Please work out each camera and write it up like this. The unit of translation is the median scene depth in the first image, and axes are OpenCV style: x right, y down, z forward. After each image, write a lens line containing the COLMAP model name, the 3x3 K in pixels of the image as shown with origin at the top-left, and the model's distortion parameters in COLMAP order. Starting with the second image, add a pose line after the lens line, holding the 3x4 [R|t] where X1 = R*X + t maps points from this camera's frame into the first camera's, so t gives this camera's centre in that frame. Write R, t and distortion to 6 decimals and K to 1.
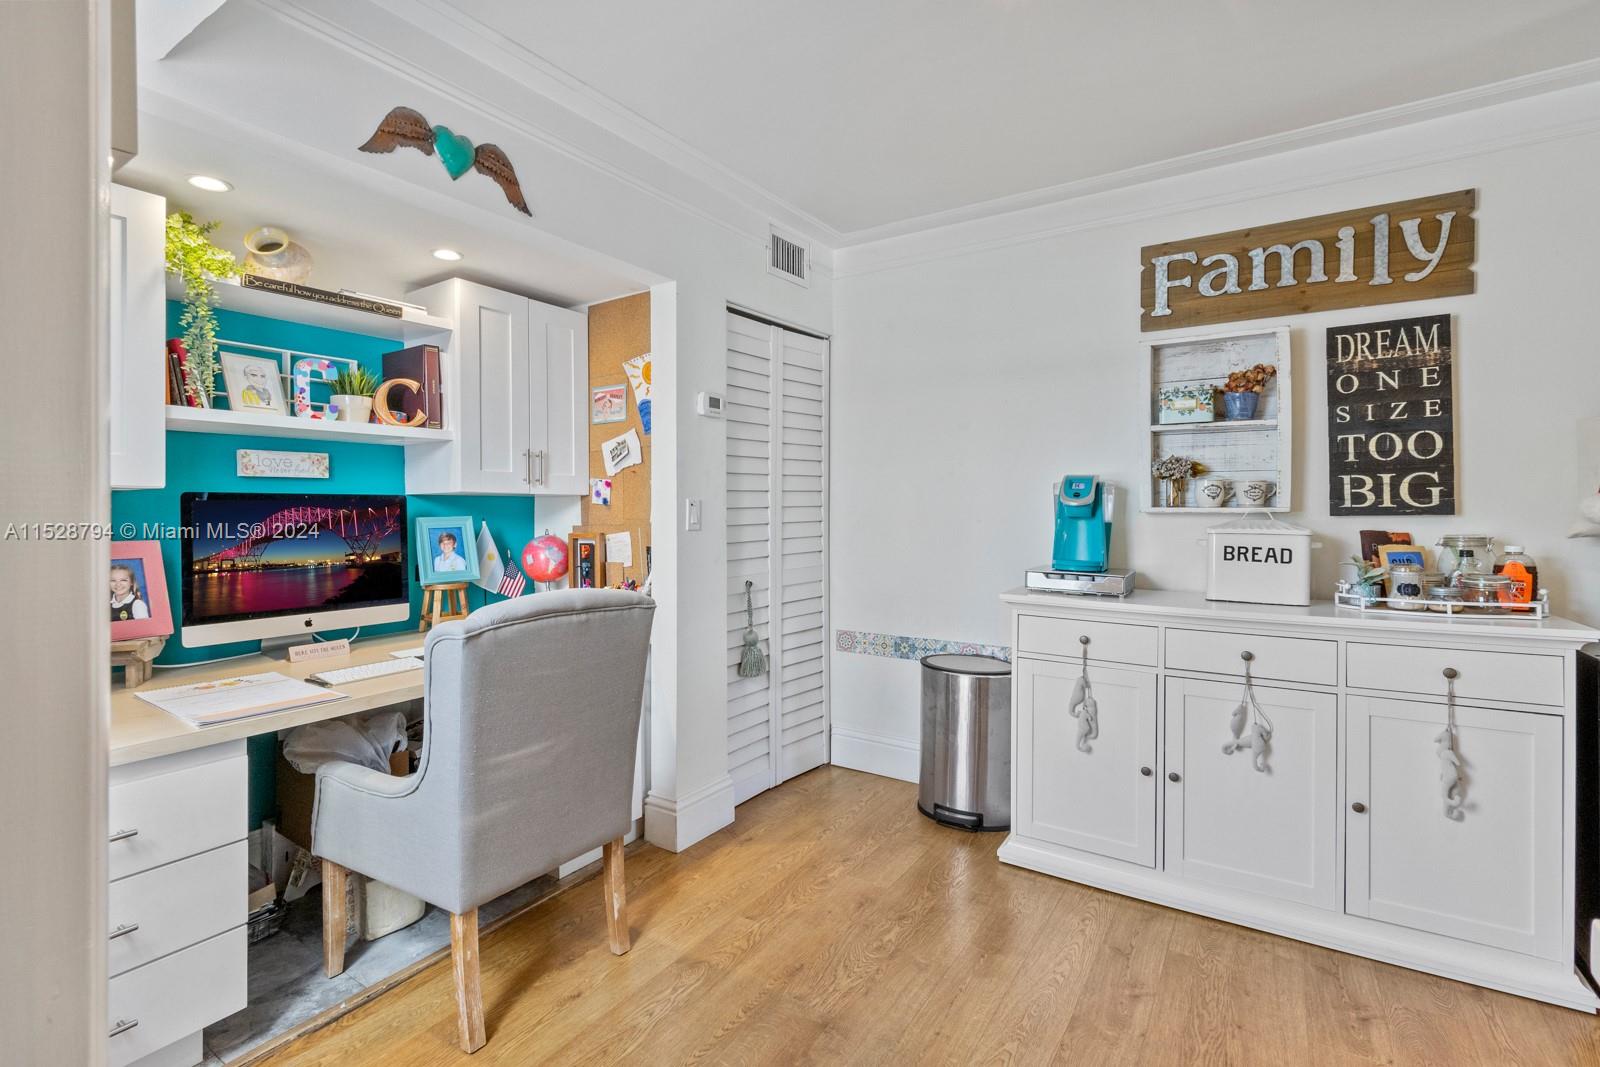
lens RADIAL K [[744.4, 0, 800.0], [0, 744.4, 506.0], [0, 0, 1]] dist [0.002969, 0.001386]
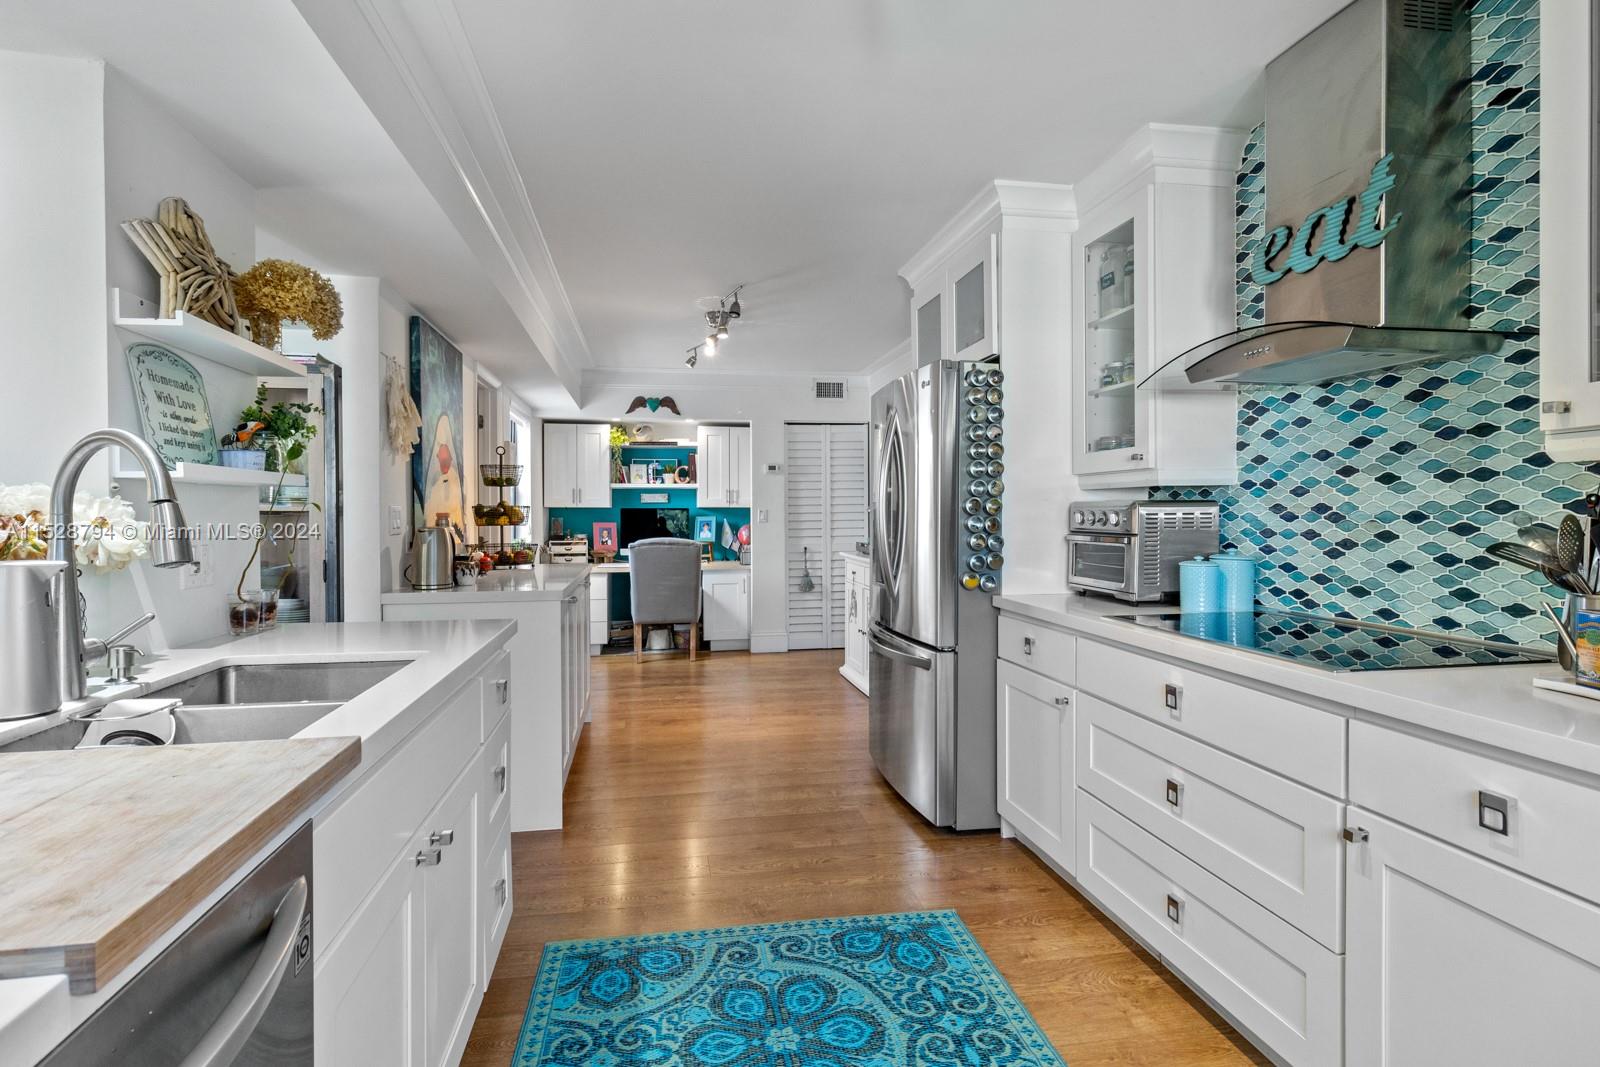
lens RADIAL K [[770.7, 0, 784.8], [0, 770.7, 522.5], [0, 0, 1]] dist [0.012350, 0.000820]
pose [[0.679654, 0.010170, -0.733463, 1.952464], [0.002403, 0.999868, 0.016091, -0.007738], [0.733529, -0.012699, 0.679539, -0.710825]]
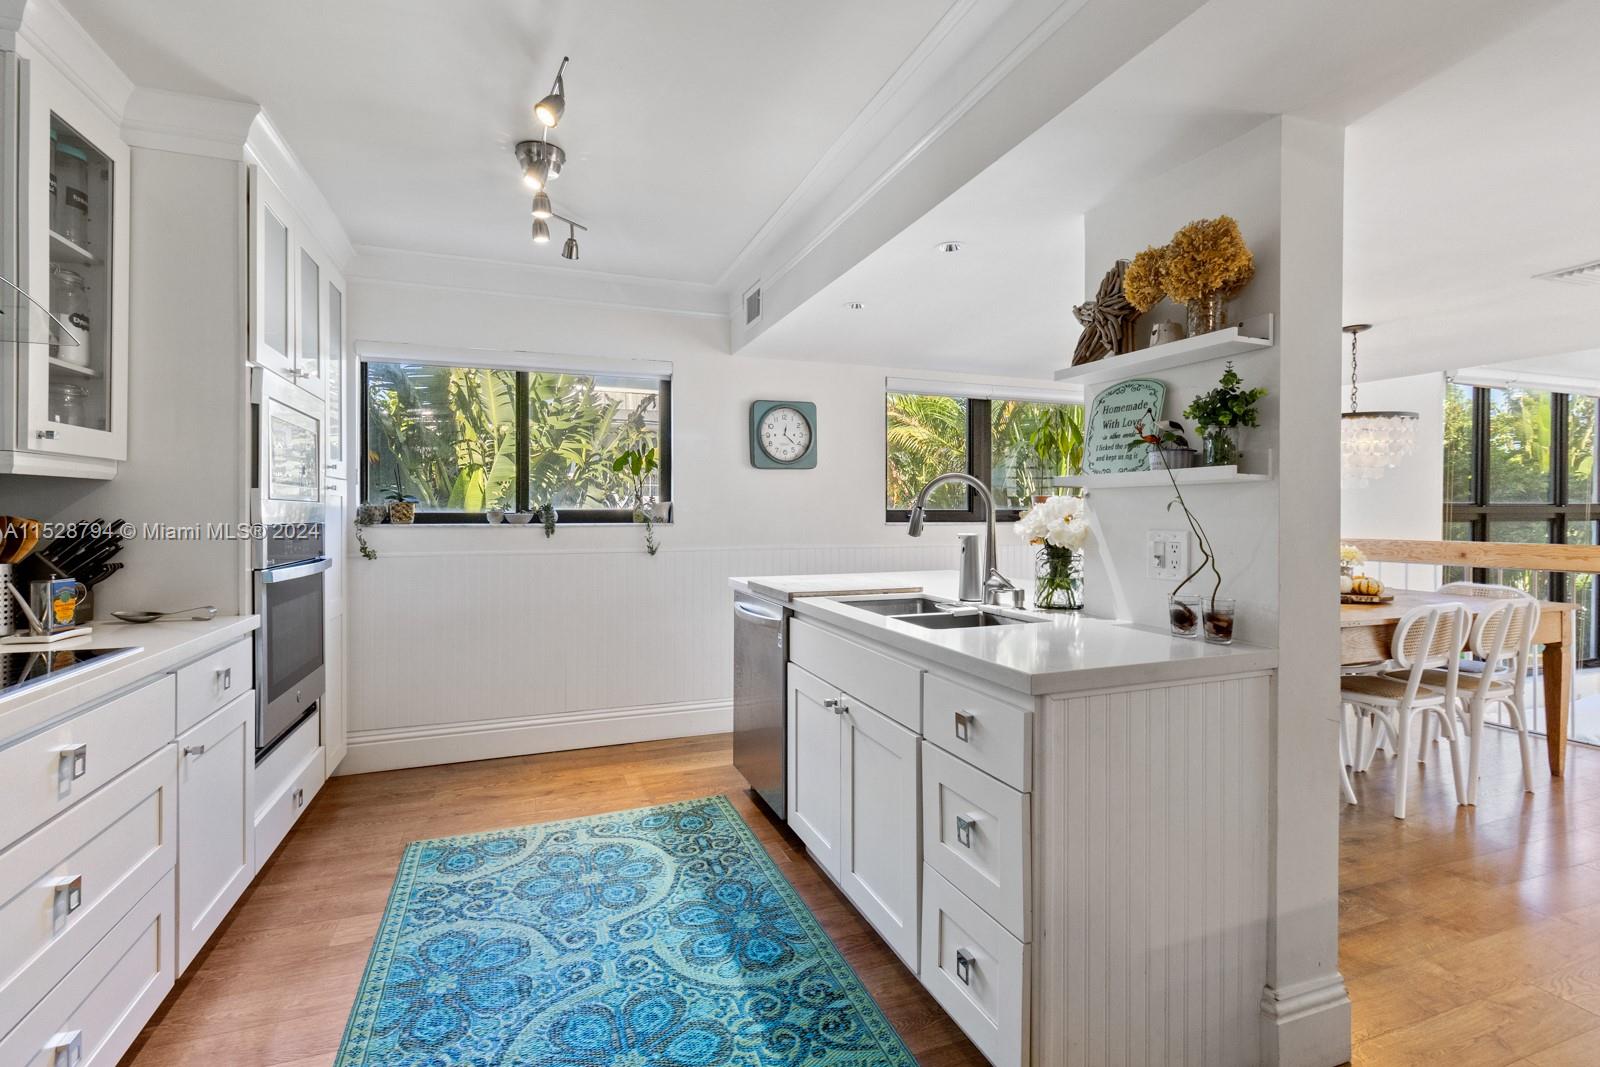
lens RADIAL K [[744.4, 0, 799.6], [0, 744.4, 516.1], [0, 0, 1]] dist [0.002969, 0.001386]
pose [[-0.805169, -0.000162, 0.593045, 0.867412], [0.000769, 0.999999, 0.001318, -0.000337], [-0.593045, 0.001517, -0.805168, 0.252363]]
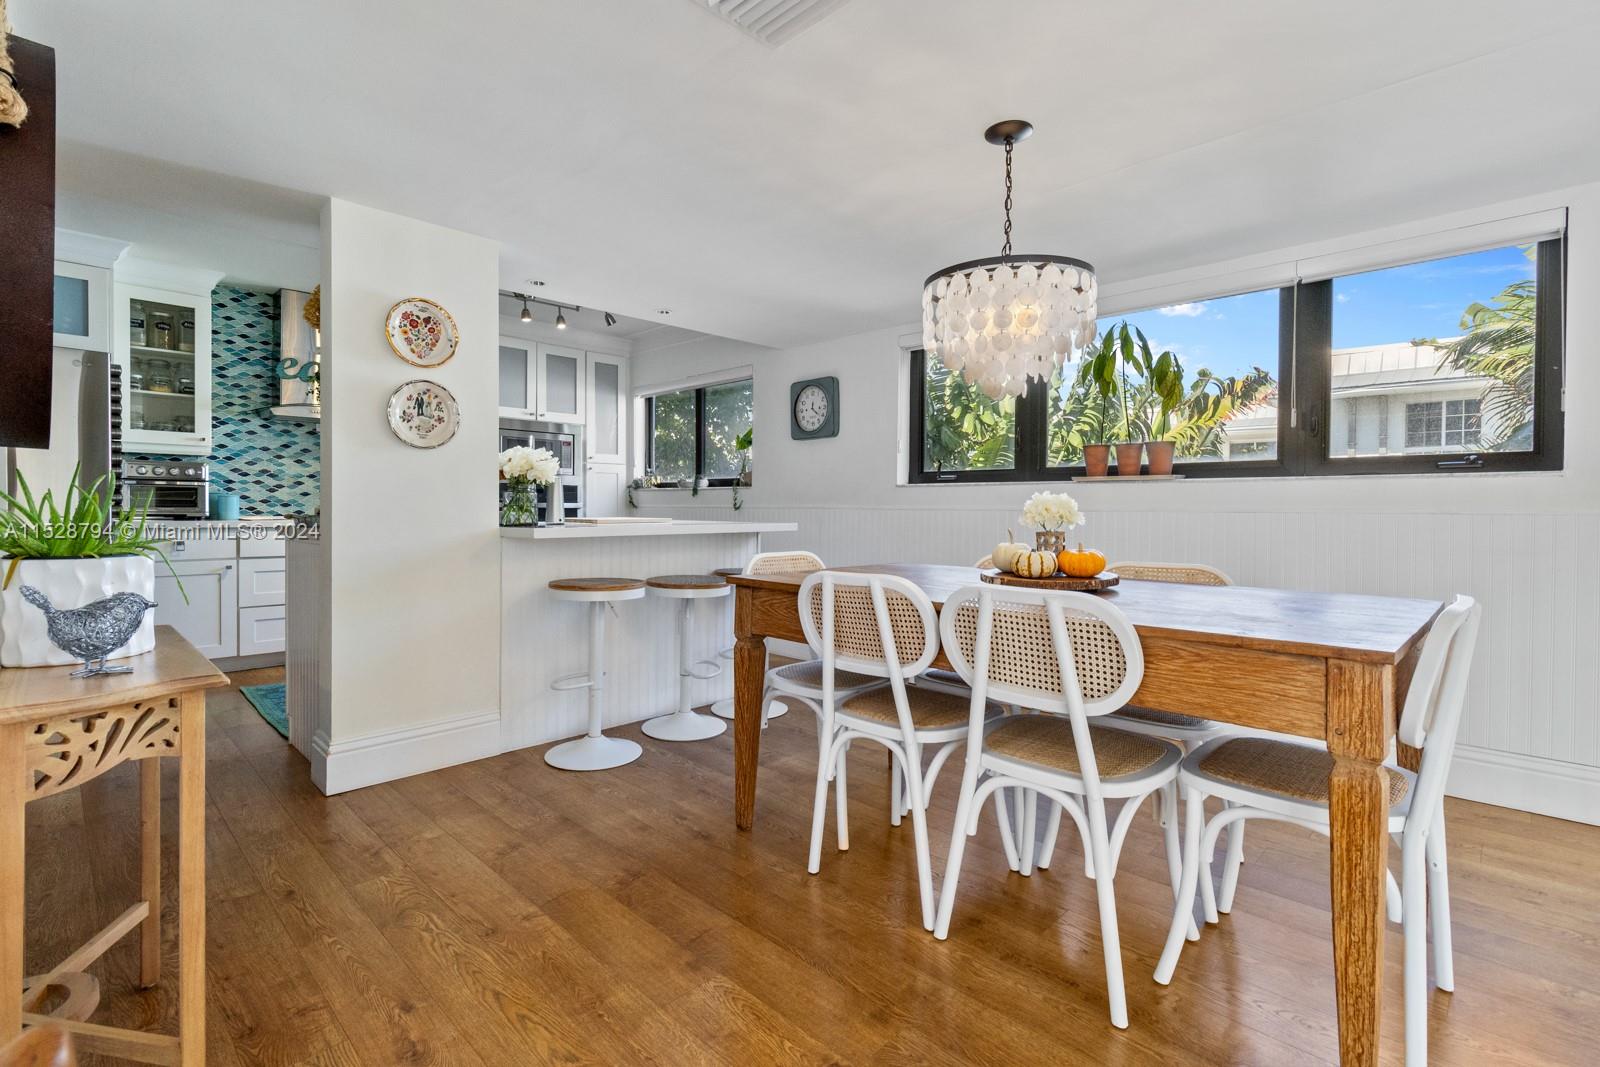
lens RADIAL K [[744.4, 0, 787.4], [0, 744.4, 519.2], [0, 0, 1]] dist [0.002969, 0.001386]
pose [[0.206545, -0.011661, 0.978368, -0.053245], [-0.010695, 0.999842, 0.014175, 0.081674], [-0.978379, -0.013391, 0.206388, -1.492283]]
